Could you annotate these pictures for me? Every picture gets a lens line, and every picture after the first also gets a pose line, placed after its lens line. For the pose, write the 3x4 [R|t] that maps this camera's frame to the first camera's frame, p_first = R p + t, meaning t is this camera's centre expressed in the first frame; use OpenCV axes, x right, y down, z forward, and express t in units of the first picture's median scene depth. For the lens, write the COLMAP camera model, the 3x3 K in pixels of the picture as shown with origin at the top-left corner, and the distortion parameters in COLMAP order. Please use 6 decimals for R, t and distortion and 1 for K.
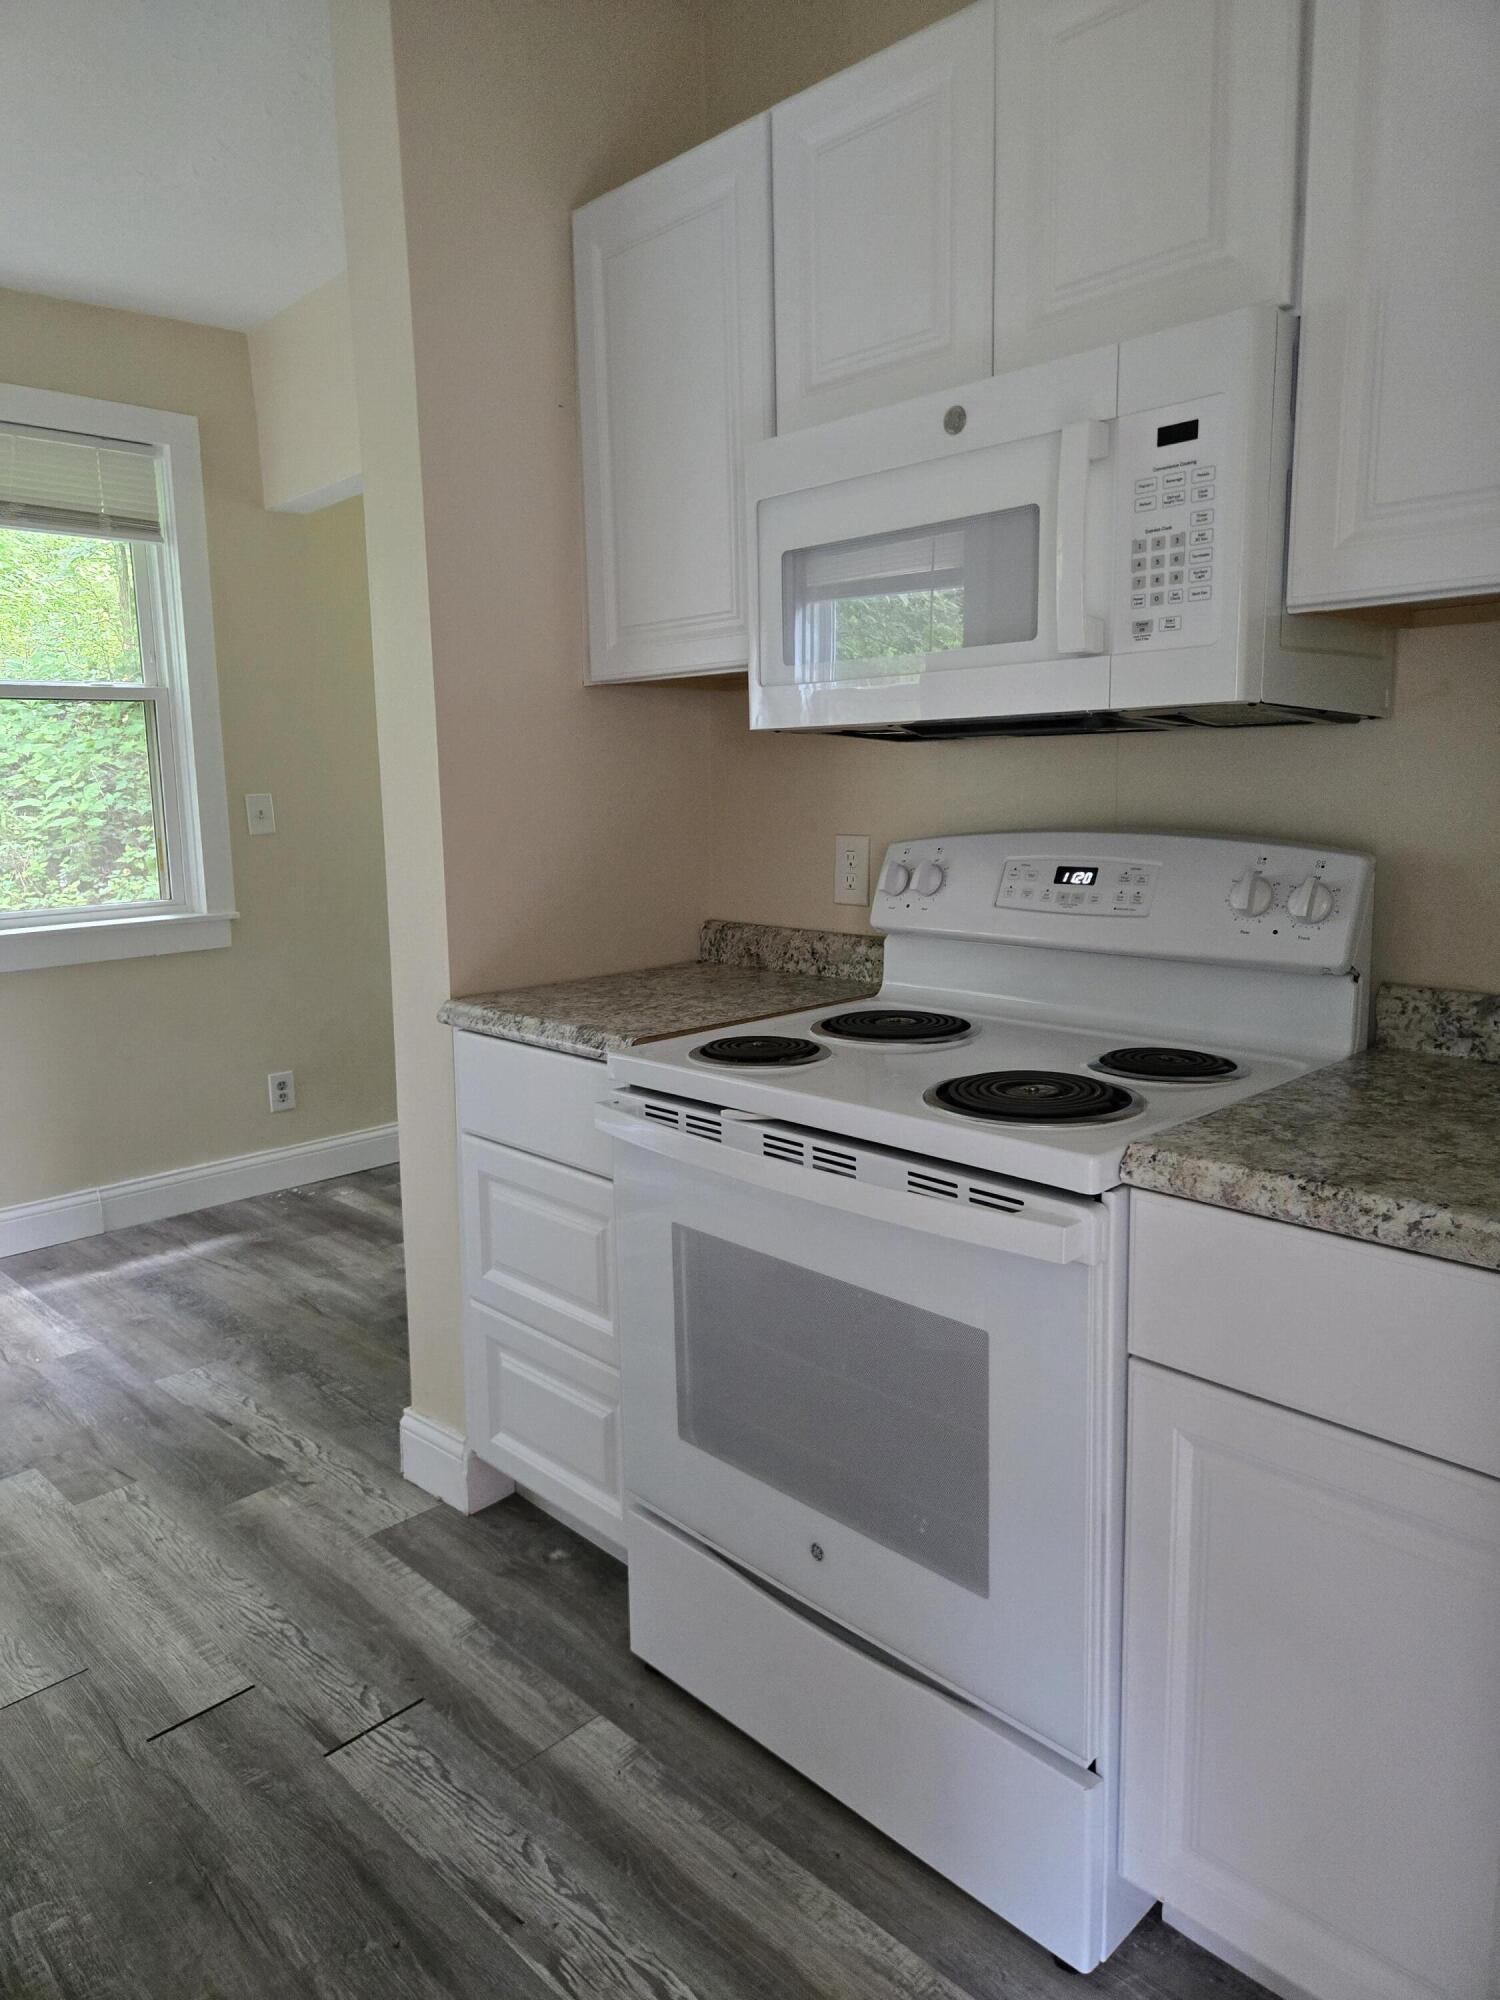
lens RADIAL K [[1343.9, 0, 740.7], [0, 1343.9, 1001.5], [0, 0, 1]] dist [0.058738, -0.048280]
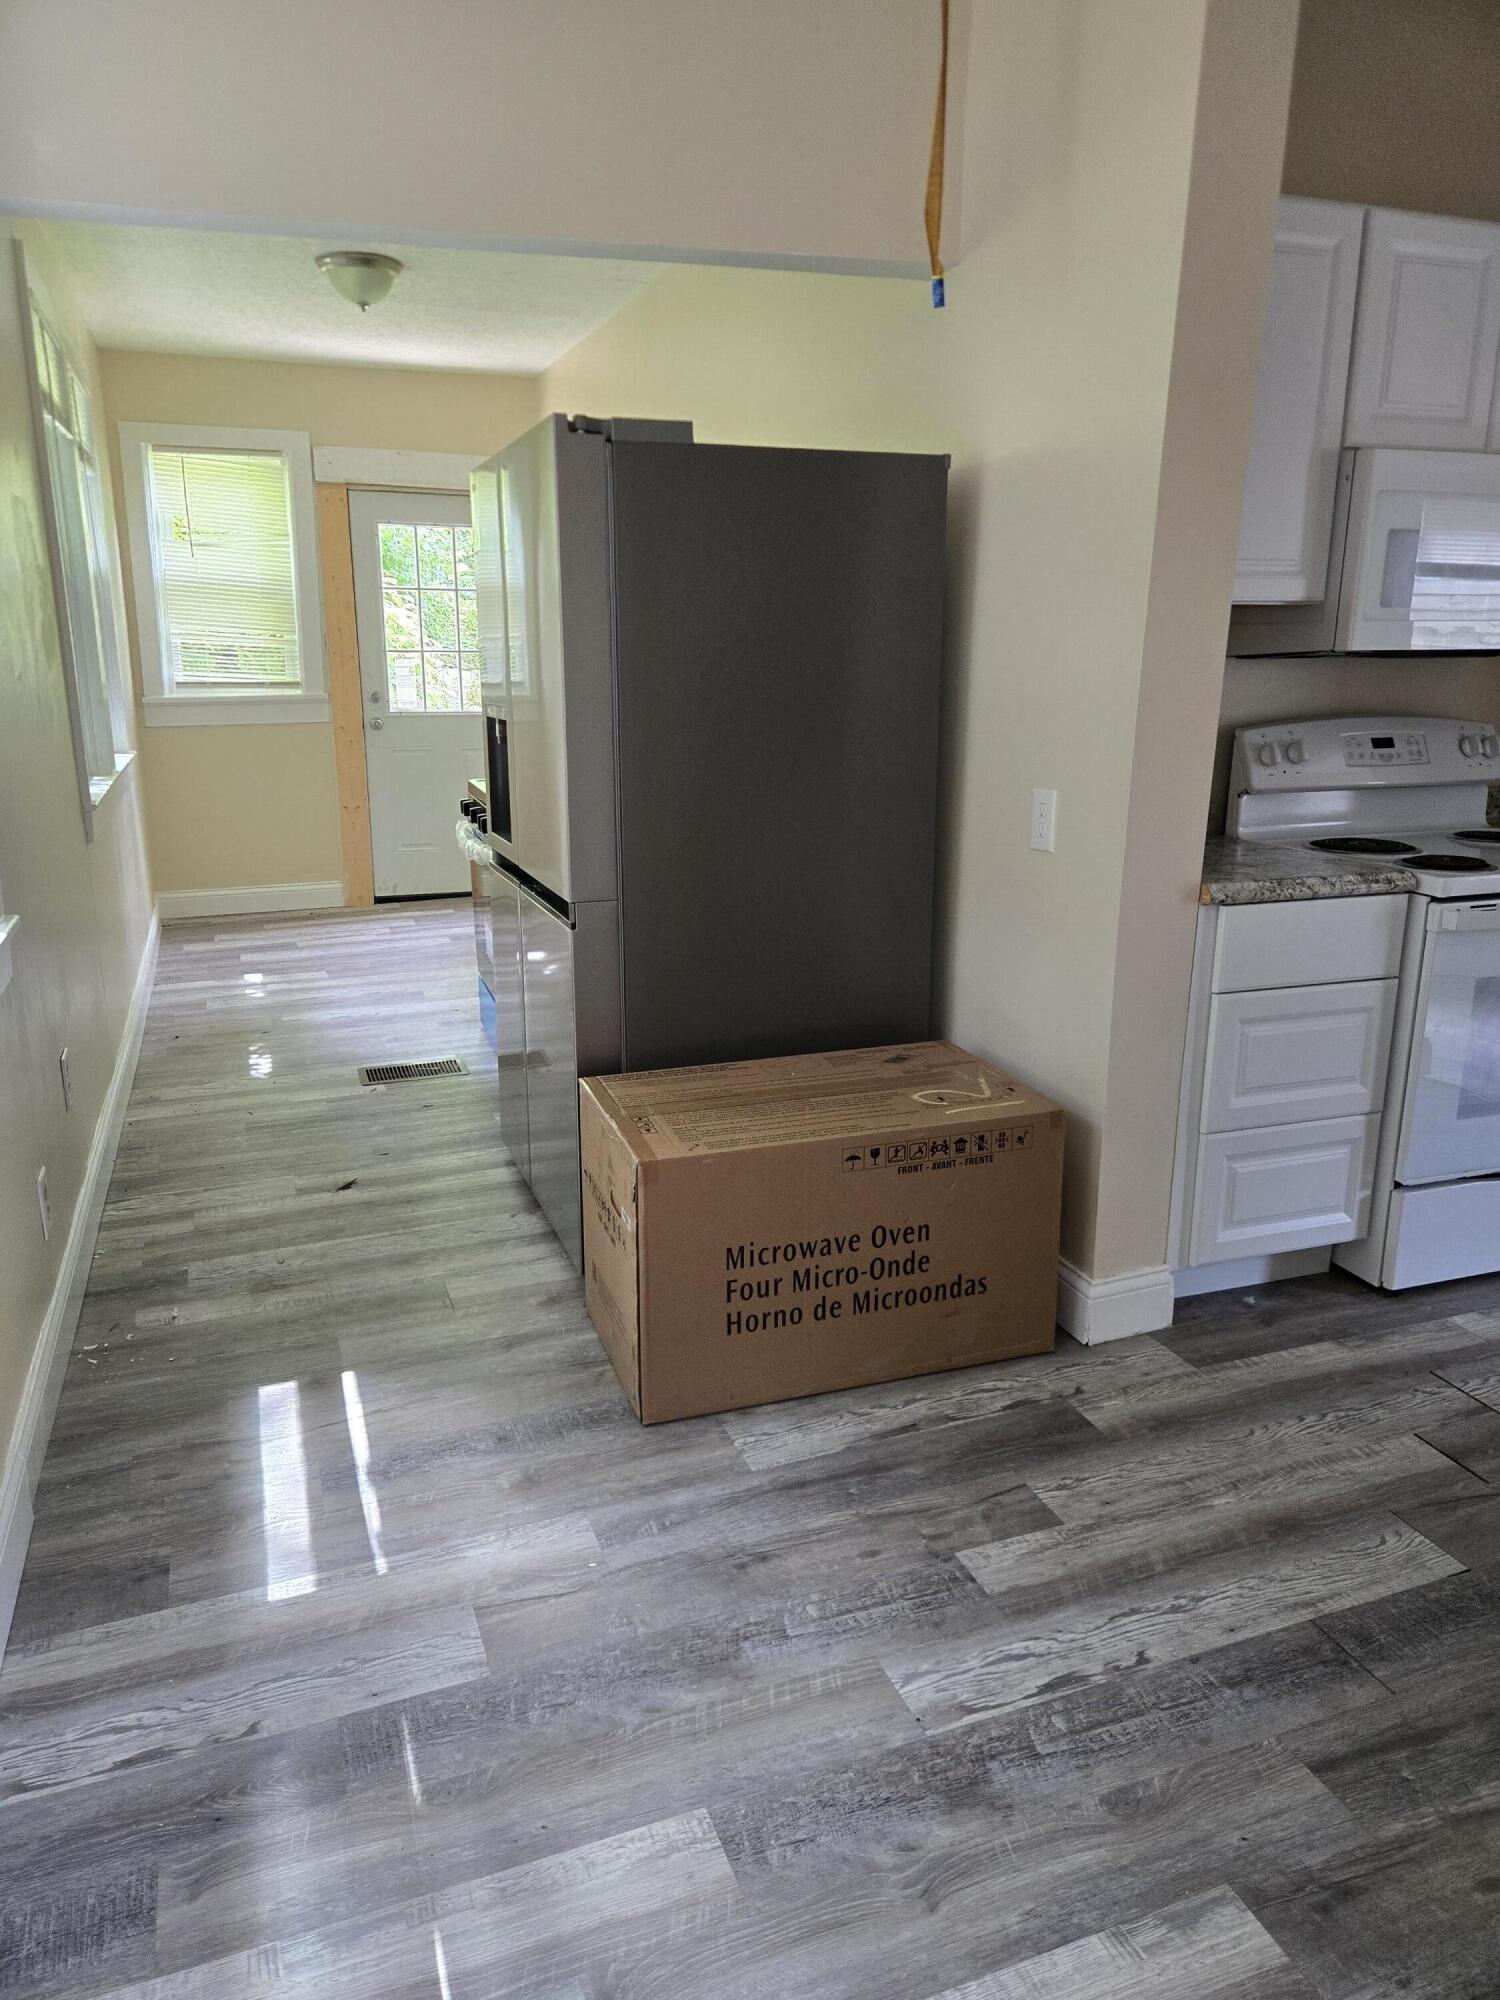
lens RADIAL K [[1343.9, 0, 736.1], [0, 1343.9, 988.3], [0, 0, 1]] dist [0.058738, -0.048280]
pose [[0.406347, -0.204400, 0.890563, -1.240578], [0.141866, 0.976952, 0.159497, -0.134308], [-0.902638, 0.061530, 0.425979, 0.767881]]
